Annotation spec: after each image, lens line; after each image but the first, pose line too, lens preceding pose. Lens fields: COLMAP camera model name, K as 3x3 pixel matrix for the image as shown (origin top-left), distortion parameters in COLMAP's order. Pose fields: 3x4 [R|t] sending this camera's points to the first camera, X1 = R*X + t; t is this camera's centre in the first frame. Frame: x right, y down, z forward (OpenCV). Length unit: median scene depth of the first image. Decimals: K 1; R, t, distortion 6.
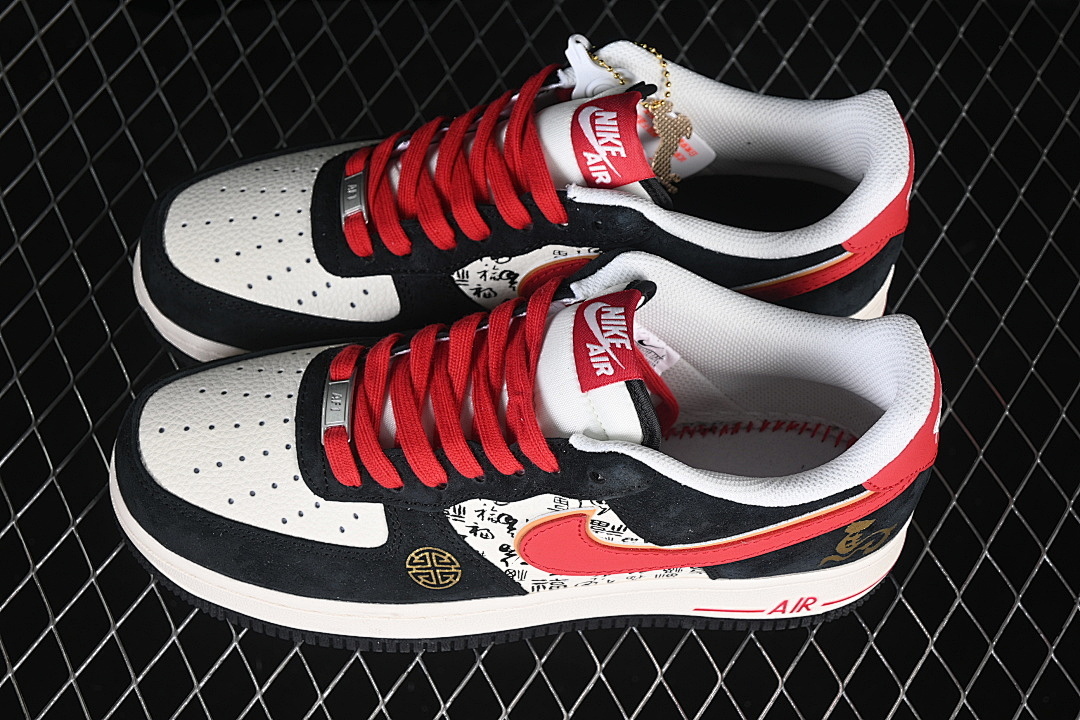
lens RADIAL K [[2395.0, 0, 538.0], [0, 2395.0, 361.0], [0, 0, 1]] dist [0.033719, 0.000000]
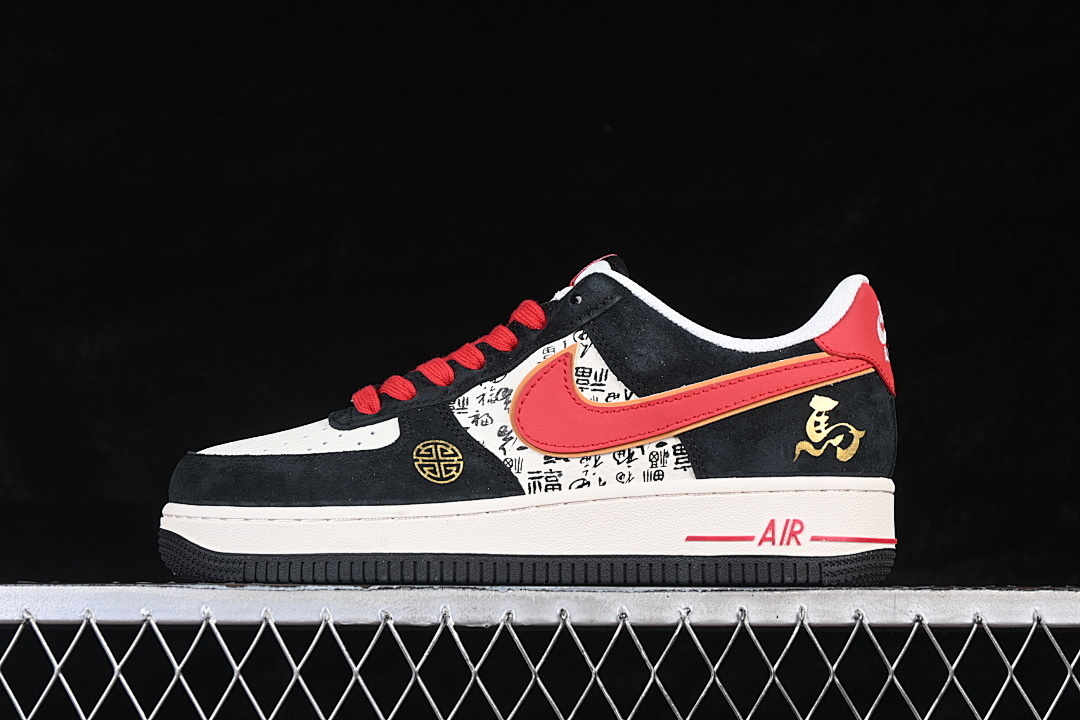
lens RADIAL K [[2395.0, 0, 537.3], [0, 2395.0, 361.5], [0, 0, 1]] dist [0.033719, 0.000000]
pose [[0.994209, -0.057883, -0.090546, 0.103645], [-0.053443, 0.464676, -0.883867, 1.034925], [0.093235, 0.883587, 0.458891, 0.464198]]
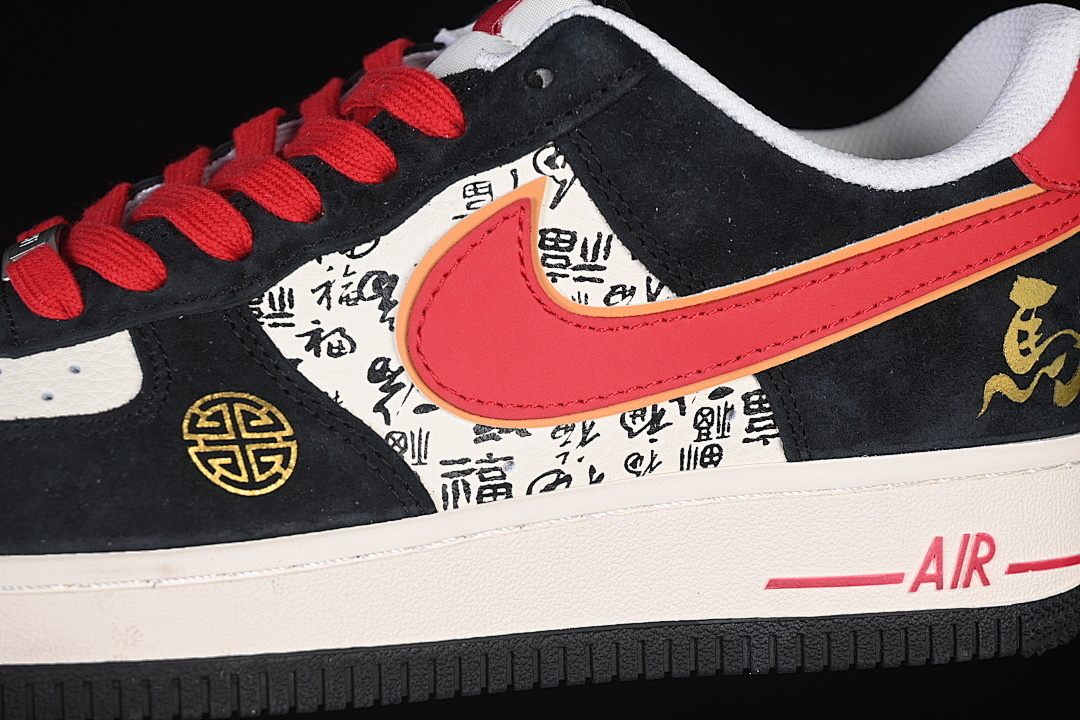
lens RADIAL K [[2395.0, 0, 546.1], [0, 2395.0, 358.2], [0, 0, 1]] dist [0.033719, 0.000000]
pose [[0.982132, -0.076482, 0.171950, -0.065437], [0.180151, 0.646322, -0.741494, 0.453825], [-0.054425, 0.759222, 0.648552, 0.667482]]
